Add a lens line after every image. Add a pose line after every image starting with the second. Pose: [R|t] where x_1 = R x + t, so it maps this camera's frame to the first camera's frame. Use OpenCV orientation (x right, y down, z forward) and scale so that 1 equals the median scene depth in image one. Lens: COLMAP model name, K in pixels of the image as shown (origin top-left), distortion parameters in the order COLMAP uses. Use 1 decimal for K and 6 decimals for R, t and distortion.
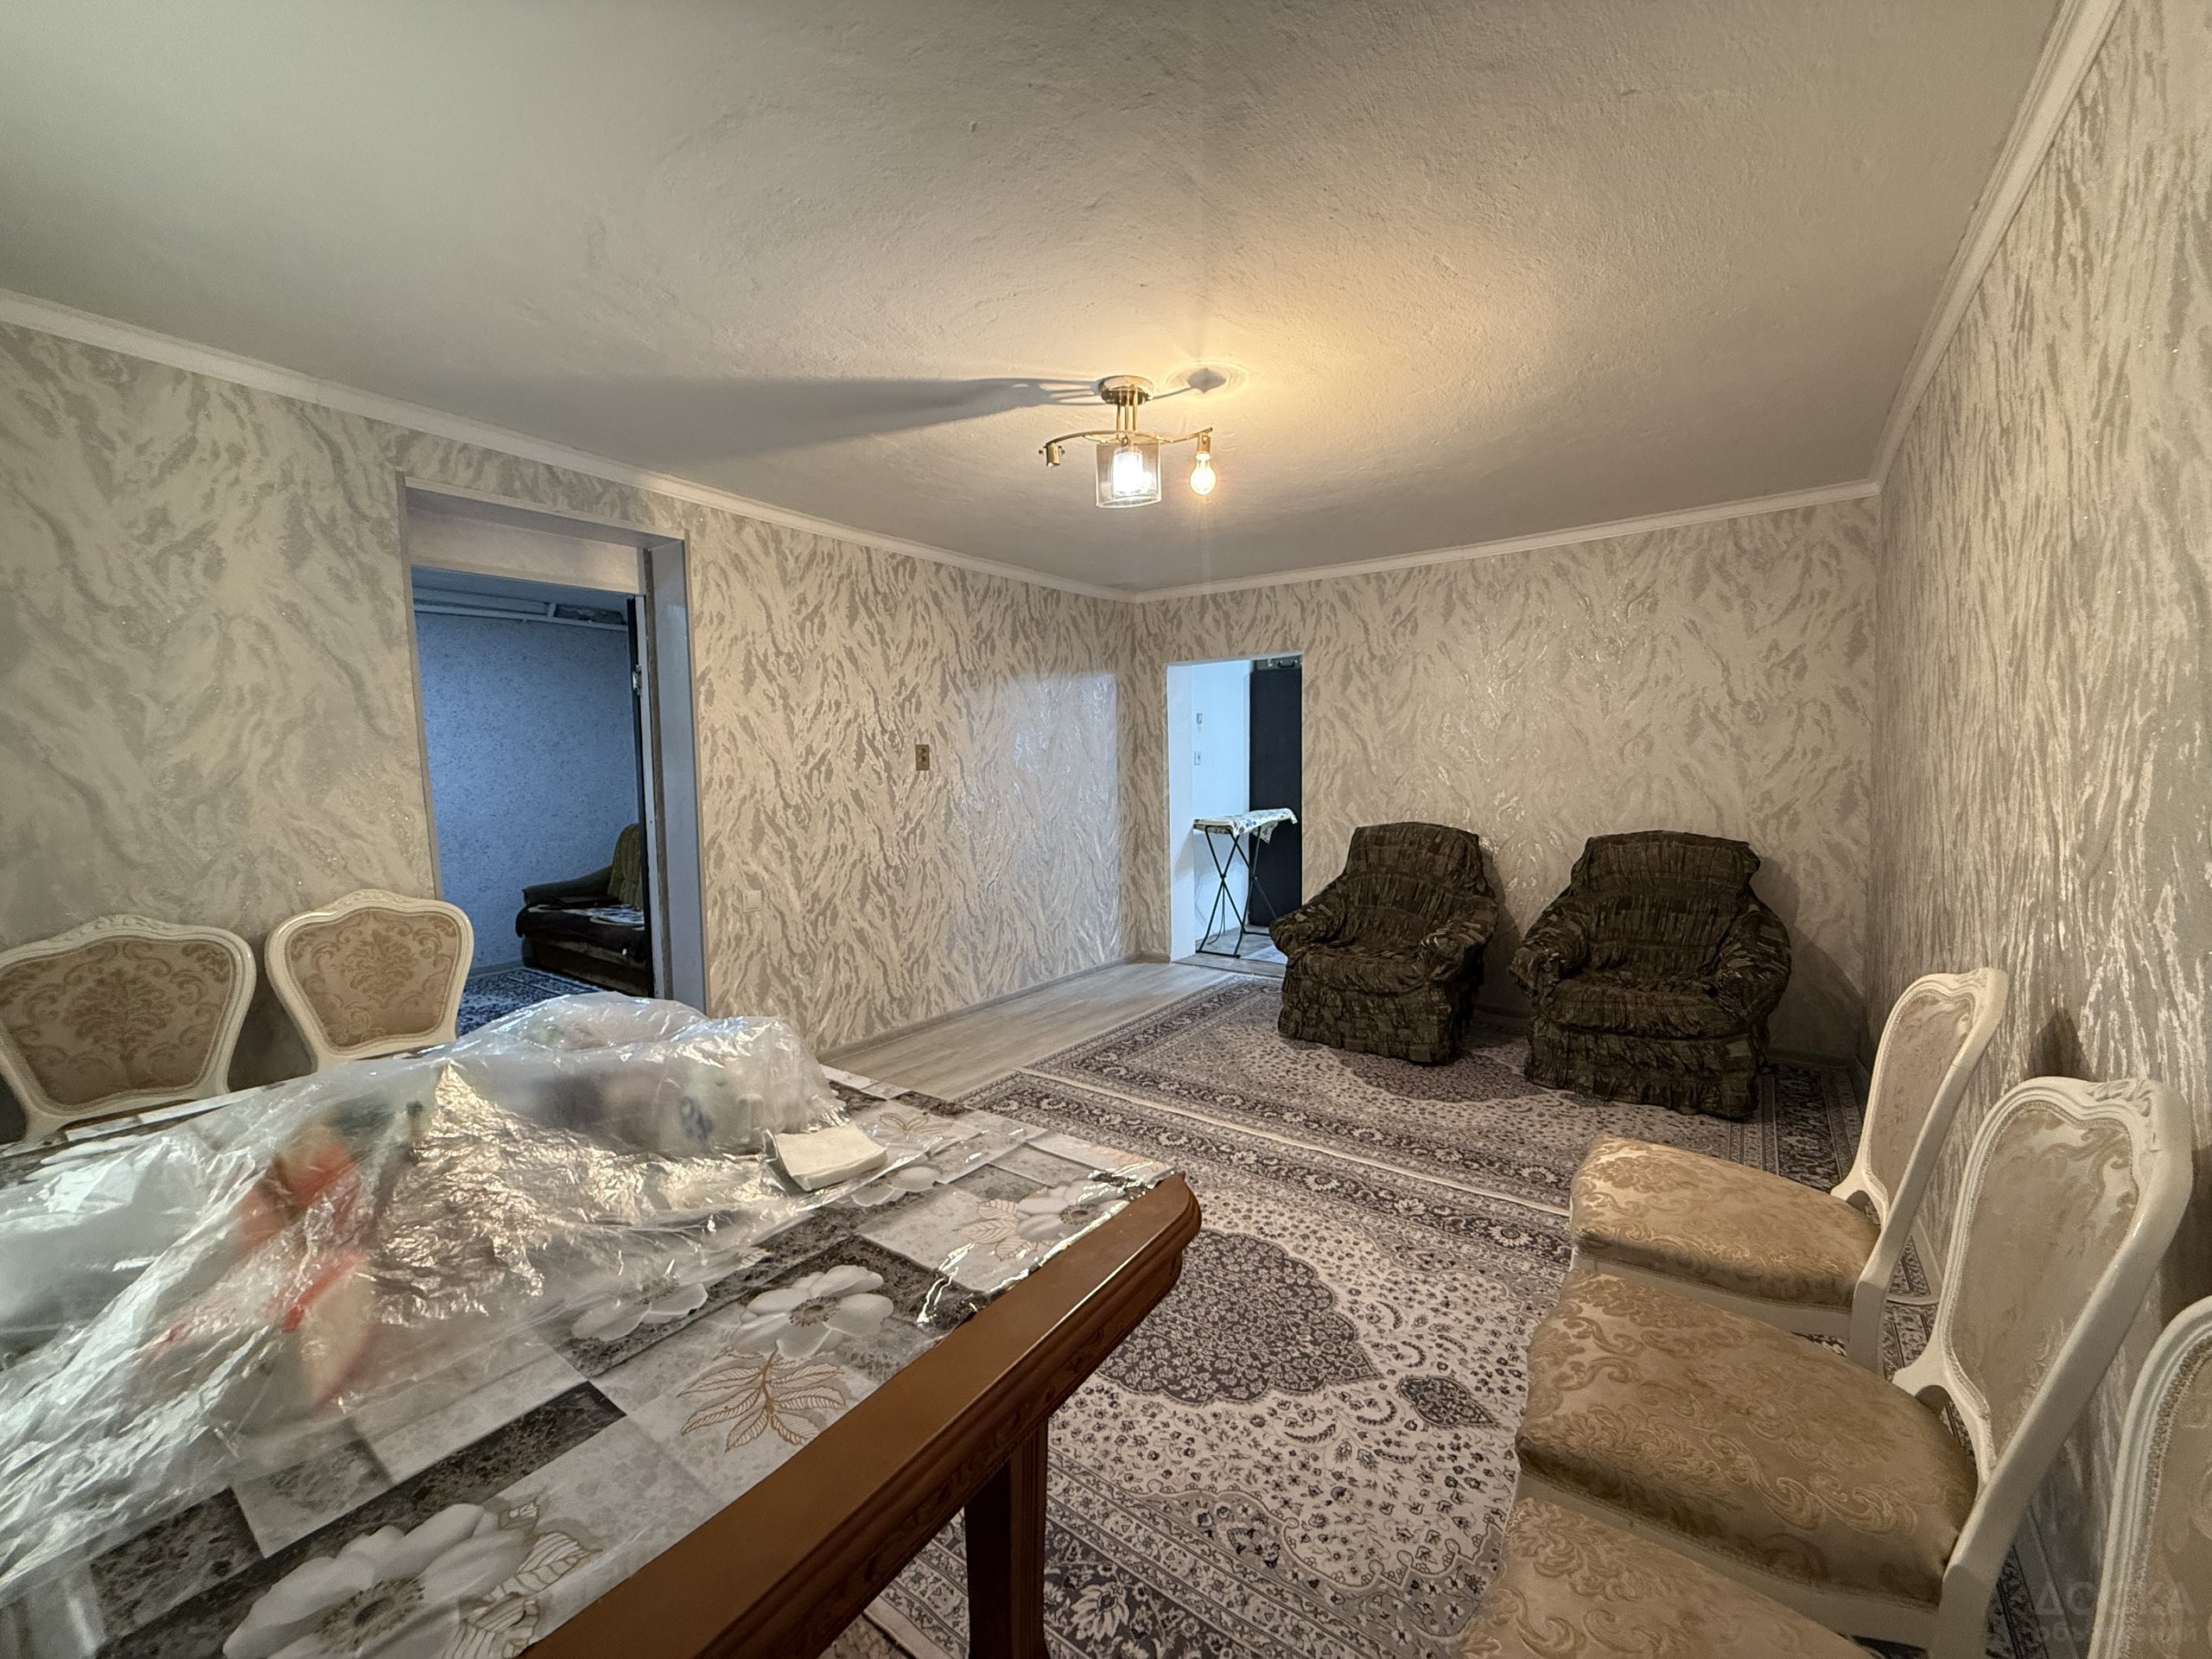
lens RADIAL K [[883.9, 0, 1099.2], [0, 883.9, 830.9], [0, 0, 1]] dist [-0.000585, 0.000735]
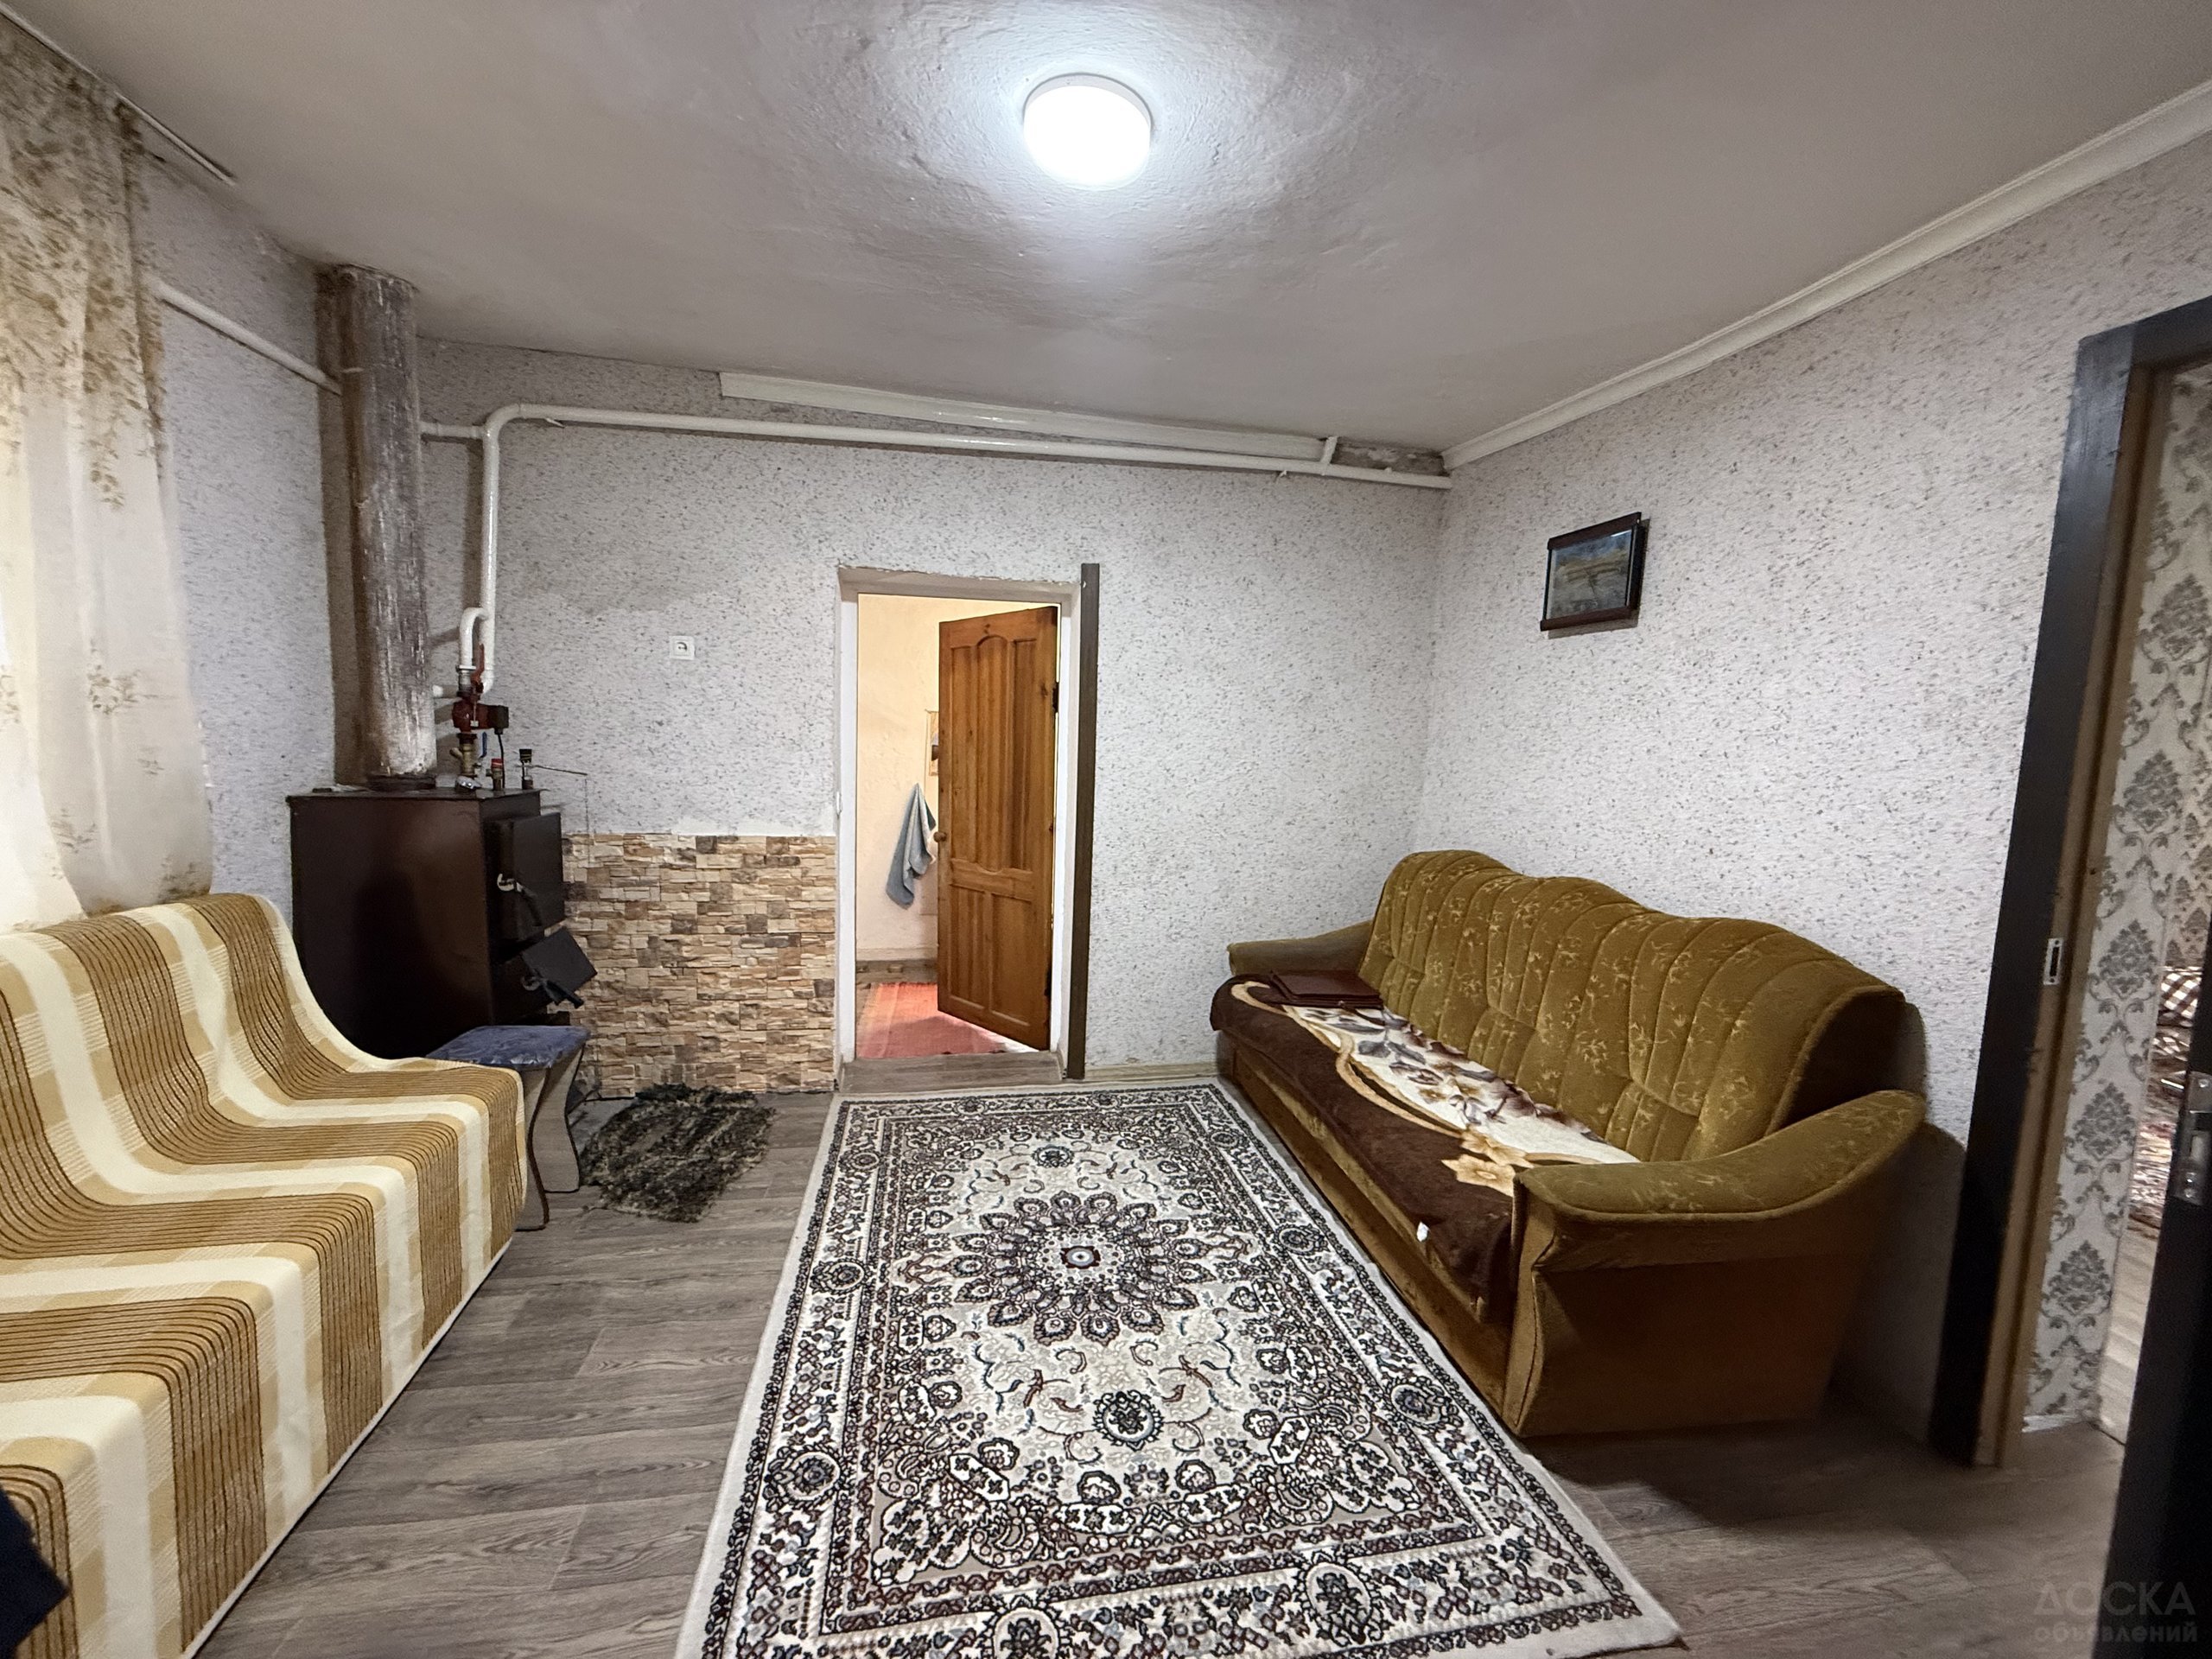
lens RADIAL K [[883.9, 0, 1103.2], [0, 883.9, 818.8], [0, 0, 1]] dist [-0.000585, 0.000735]
pose [[0.725976, 0.106985, -0.679348, -0.568857], [-0.102568, 0.993621, 0.046870, -0.061086], [0.680029, 0.035653, 0.732318, 0.898063]]
